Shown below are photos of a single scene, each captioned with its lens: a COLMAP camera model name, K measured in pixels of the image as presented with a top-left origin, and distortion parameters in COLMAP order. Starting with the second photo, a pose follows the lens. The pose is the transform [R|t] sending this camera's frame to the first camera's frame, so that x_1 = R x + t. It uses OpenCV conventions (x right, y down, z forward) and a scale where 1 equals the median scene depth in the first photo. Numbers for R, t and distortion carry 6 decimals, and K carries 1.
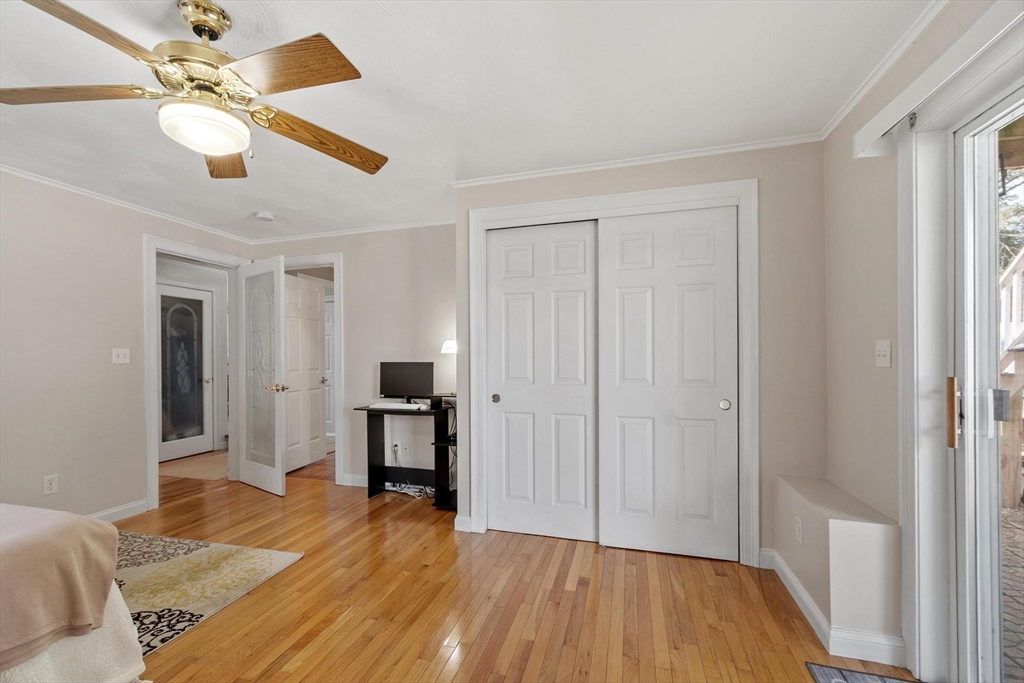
lens RADIAL K [[444.6, 0, 507.9], [0, 444.6, 353.5], [0, 0, 1]] dist [-0.000294, -0.000603]
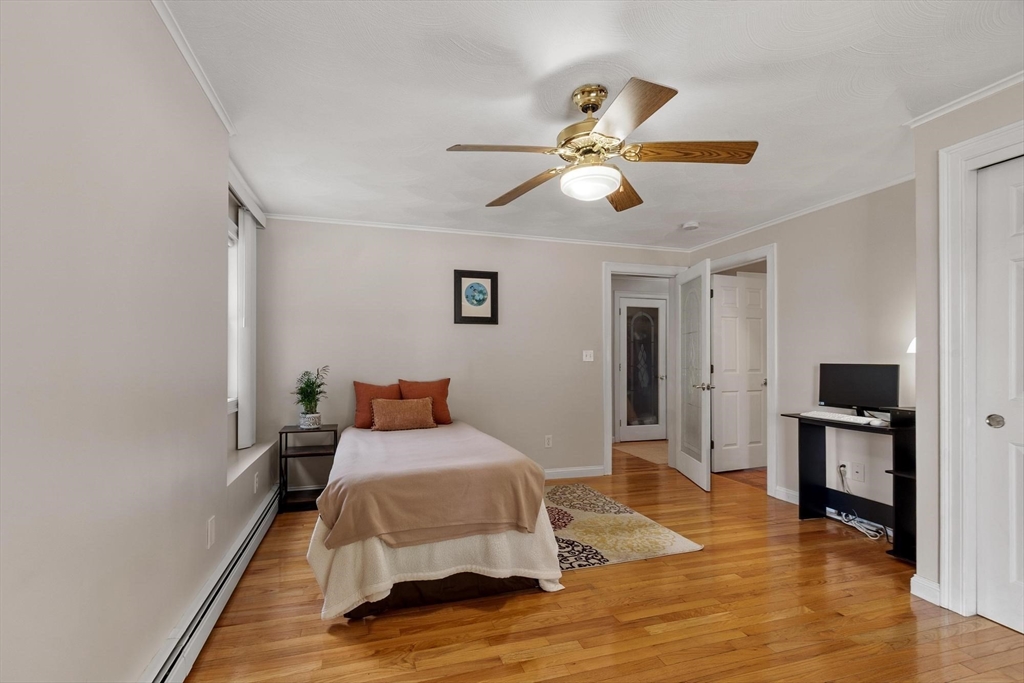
lens RADIAL K [[450.4, 0, 497.2], [0, 450.4, 354.2], [0, 0, 1]] dist [-0.000581, -0.000971]
pose [[0.546713, -0.001188, -0.837319, 0.124911], [0.001993, 0.999998, -0.000118, 0.000393], [0.837318, -0.001604, 0.546714, 0.020125]]
